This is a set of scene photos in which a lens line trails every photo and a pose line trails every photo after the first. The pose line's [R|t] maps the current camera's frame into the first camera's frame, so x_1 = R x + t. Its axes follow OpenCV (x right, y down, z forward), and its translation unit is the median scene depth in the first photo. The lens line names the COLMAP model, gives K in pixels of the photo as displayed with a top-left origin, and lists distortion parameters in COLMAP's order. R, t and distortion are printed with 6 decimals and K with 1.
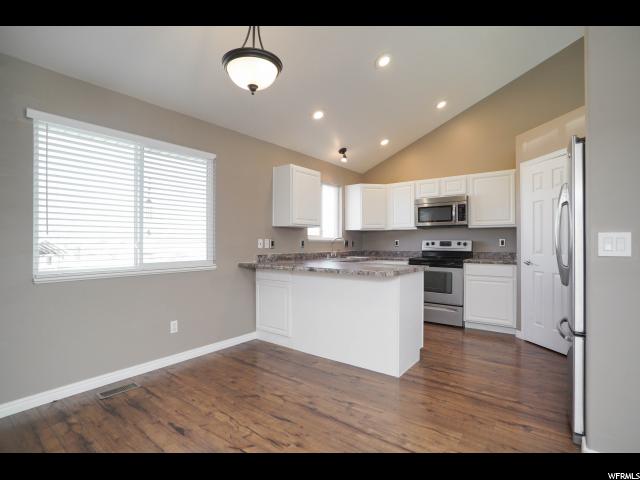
lens RADIAL K [[318.4, 0, 317.2], [0, 318.4, 241.1], [0, 0, 1]] dist [-0.049210, 0.024430]
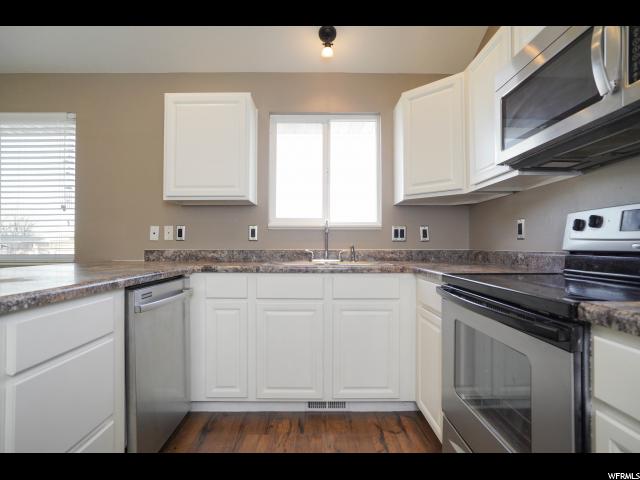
lens RADIAL K [[326.2, 0, 316.4], [0, 326.2, 240.8], [0, 0, 1]] dist [-0.026455, 0.000548]
pose [[0.620587, -0.010491, -0.784067, 0.551856], [0.000960, 0.999920, -0.012619, 0.033435], [0.784137, 0.007079, 0.620547, 0.864697]]
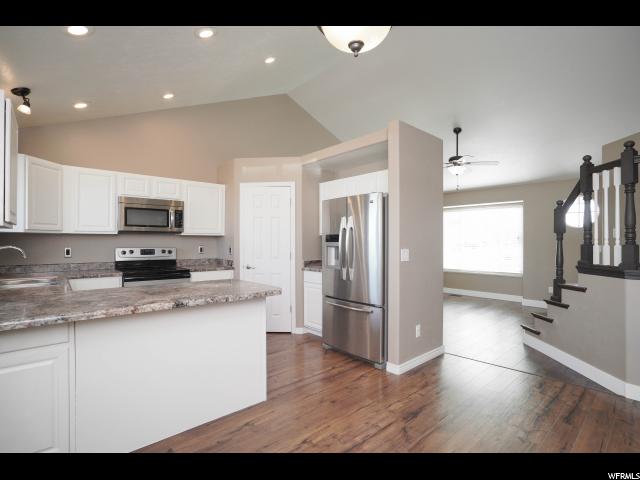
lens RADIAL K [[318.4, 0, 317.2], [0, 318.4, 241.1], [0, 0, 1]] dist [-0.049210, 0.024430]
pose [[0.177496, 0.003263, 0.984116, -0.456519], [-0.007021, 0.999973, -0.002049, -0.028860], [-0.984097, -0.006545, 0.177514, 0.489507]]
